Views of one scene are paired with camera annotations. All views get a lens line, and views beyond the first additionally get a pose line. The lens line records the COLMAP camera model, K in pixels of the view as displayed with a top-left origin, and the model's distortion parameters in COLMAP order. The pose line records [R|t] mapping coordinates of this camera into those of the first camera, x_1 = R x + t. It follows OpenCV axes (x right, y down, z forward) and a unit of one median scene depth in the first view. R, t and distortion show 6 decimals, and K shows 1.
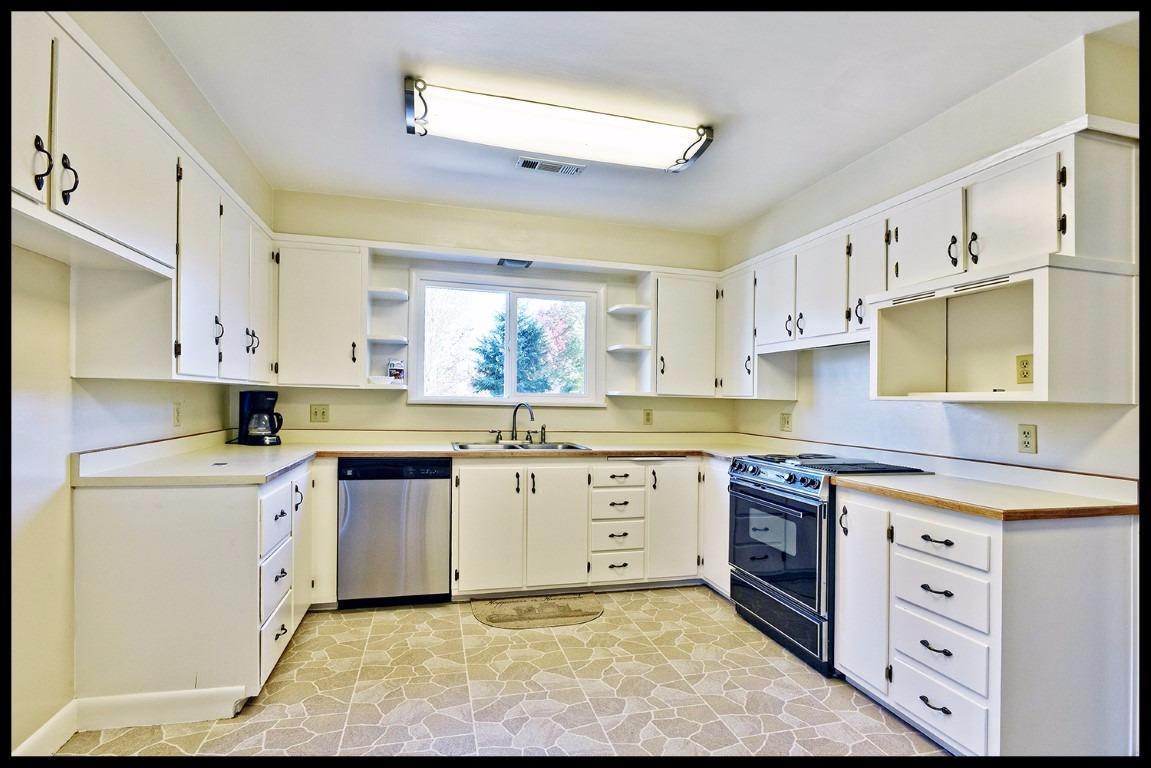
lens RADIAL K [[548.8, 0, 570.3], [0, 548.8, 399.0], [0, 0, 1]] dist [-0.006218, -0.000209]
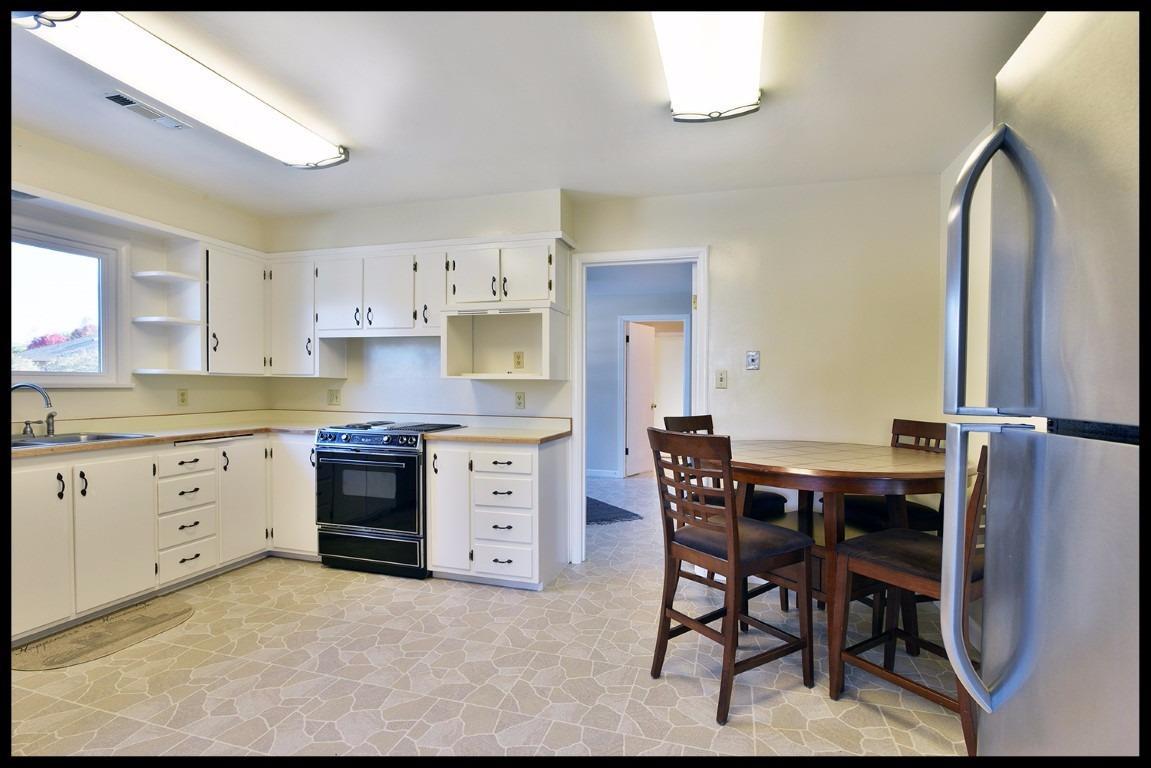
lens RADIAL K [[548.8, 0, 570.2], [0, 548.8, 389.9], [0, 0, 1]] dist [-0.006218, -0.000209]
pose [[0.516488, -0.024130, 0.855955, -0.444822], [0.000225, 0.999607, 0.028044, -0.007565], [-0.856295, -0.014292, 0.516290, -0.026513]]
